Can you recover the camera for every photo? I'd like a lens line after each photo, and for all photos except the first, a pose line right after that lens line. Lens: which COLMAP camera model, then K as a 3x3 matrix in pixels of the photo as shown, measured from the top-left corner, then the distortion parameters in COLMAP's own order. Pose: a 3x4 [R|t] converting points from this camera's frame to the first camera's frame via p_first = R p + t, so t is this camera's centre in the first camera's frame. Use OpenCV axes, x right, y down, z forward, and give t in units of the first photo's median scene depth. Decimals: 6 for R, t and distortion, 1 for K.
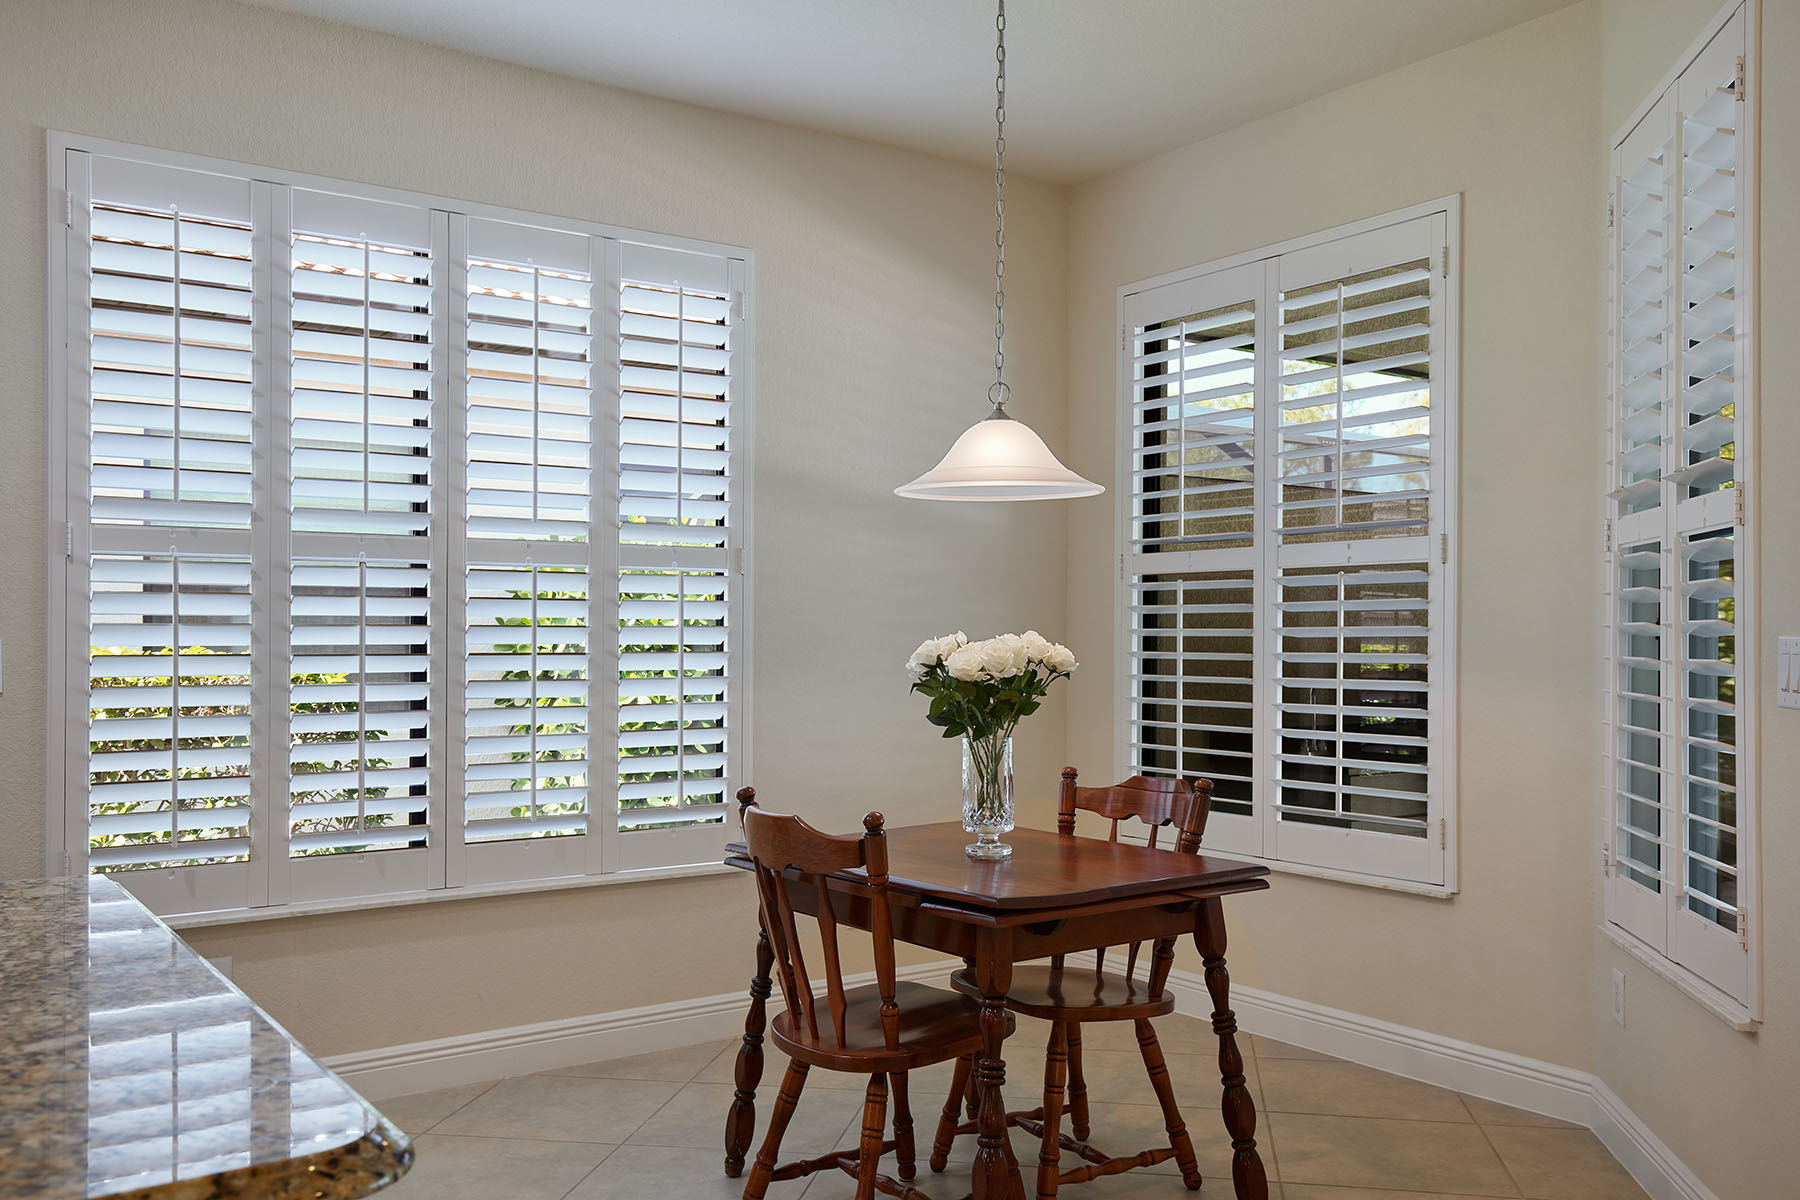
lens RADIAL K [[1534.0, 0, 900.2], [0, 1534.0, 636.5], [0, 0, 1]] dist [0.013483, 0.004968]
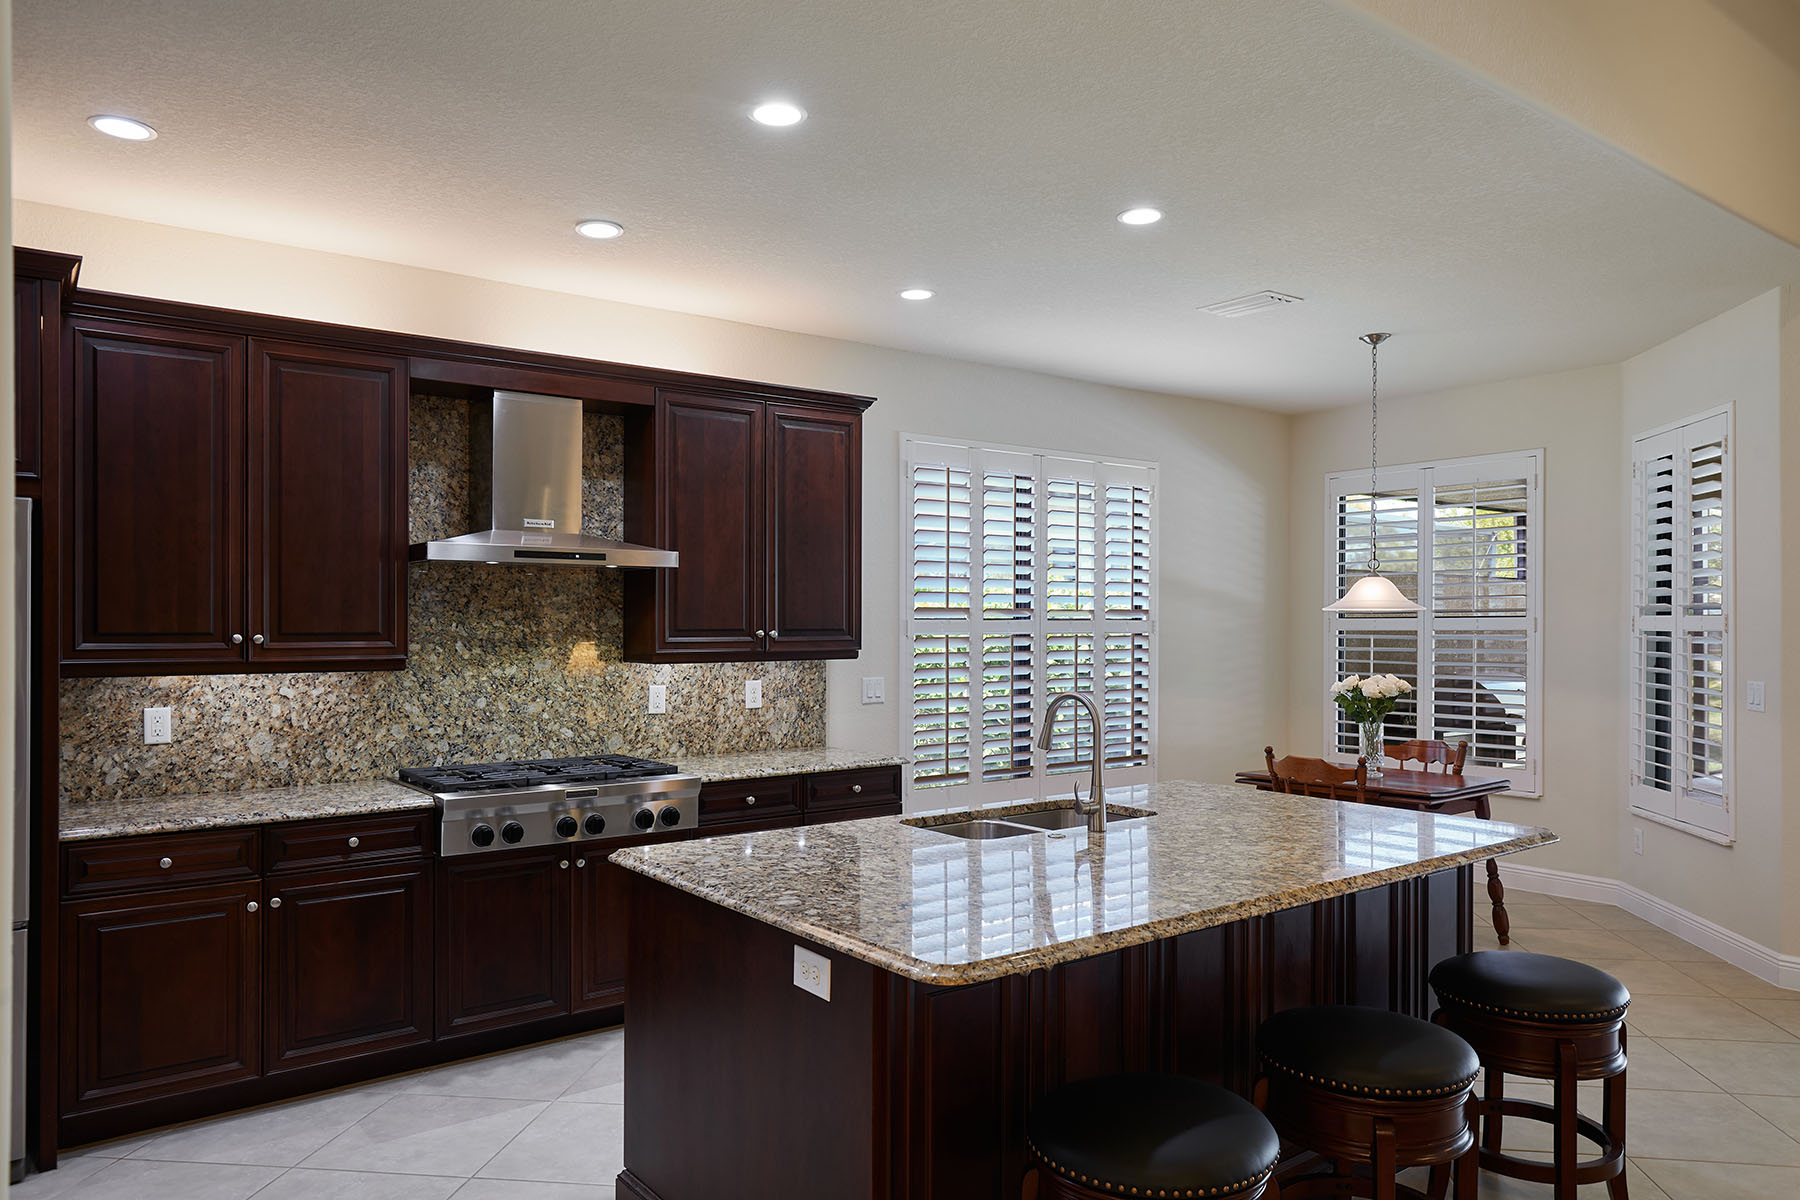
lens RADIAL K [[1179.0, 0, 902.6], [0, 1179.0, 635.1], [0, 0, 1]] dist [0.000344, 0.000967]
pose [[0.999504, -0.002956, 0.031345, -0.563182], [0.002676, 0.999956, 0.008970, -0.064279], [-0.031370, -0.008881, 0.999468, -0.555847]]
